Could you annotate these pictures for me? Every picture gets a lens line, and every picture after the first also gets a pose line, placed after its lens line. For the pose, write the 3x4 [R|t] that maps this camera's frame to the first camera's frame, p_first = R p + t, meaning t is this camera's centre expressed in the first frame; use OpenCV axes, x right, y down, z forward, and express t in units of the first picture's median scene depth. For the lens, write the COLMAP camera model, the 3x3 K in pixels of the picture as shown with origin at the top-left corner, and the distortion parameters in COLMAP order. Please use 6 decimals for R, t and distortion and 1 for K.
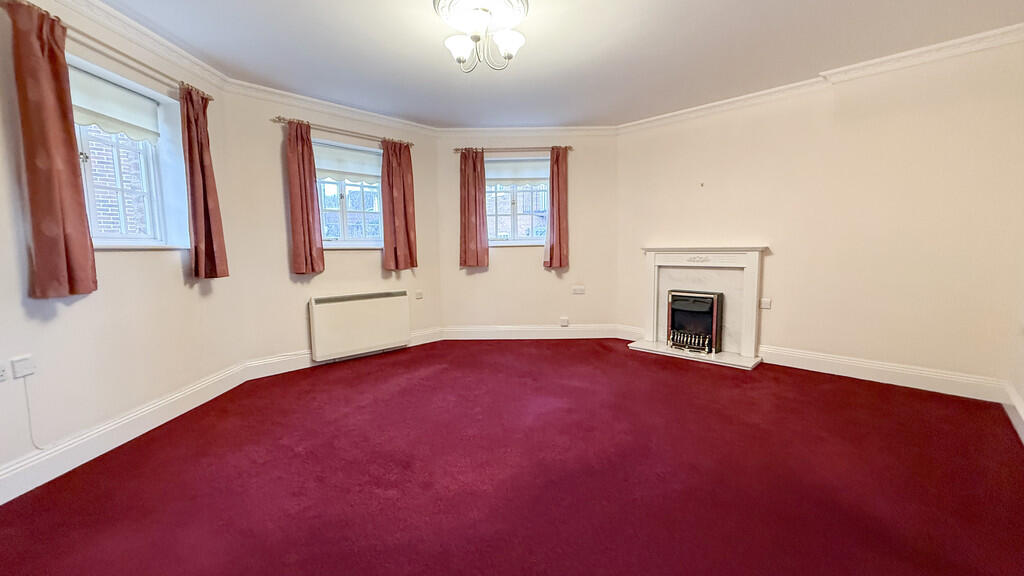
lens RADIAL K [[433.1, 0, 512.0], [0, 433.1, 288.0], [0, 0, 1]] dist [0.000530, 0.000073]
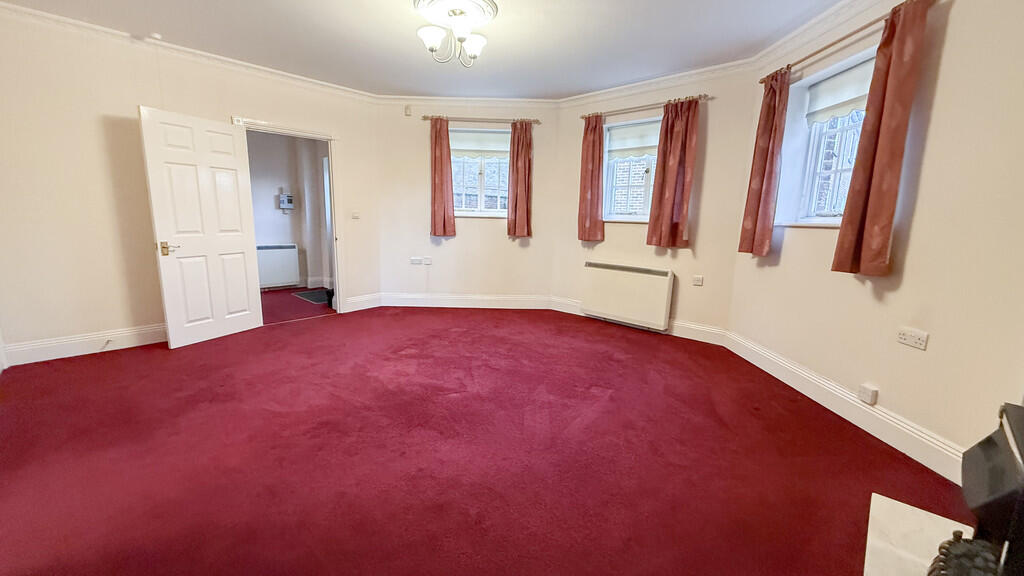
lens RADIAL K [[405.5, 0, 512.0], [0, 405.5, 288.0], [0, 0, 1]] dist [0.000169, 0.000177]
pose [[0.013281, 0.185746, -0.982508, 0.663072], [-0.117864, 0.976035, 0.182929, -0.085692], [0.992941, 0.113373, 0.034855, 0.742366]]
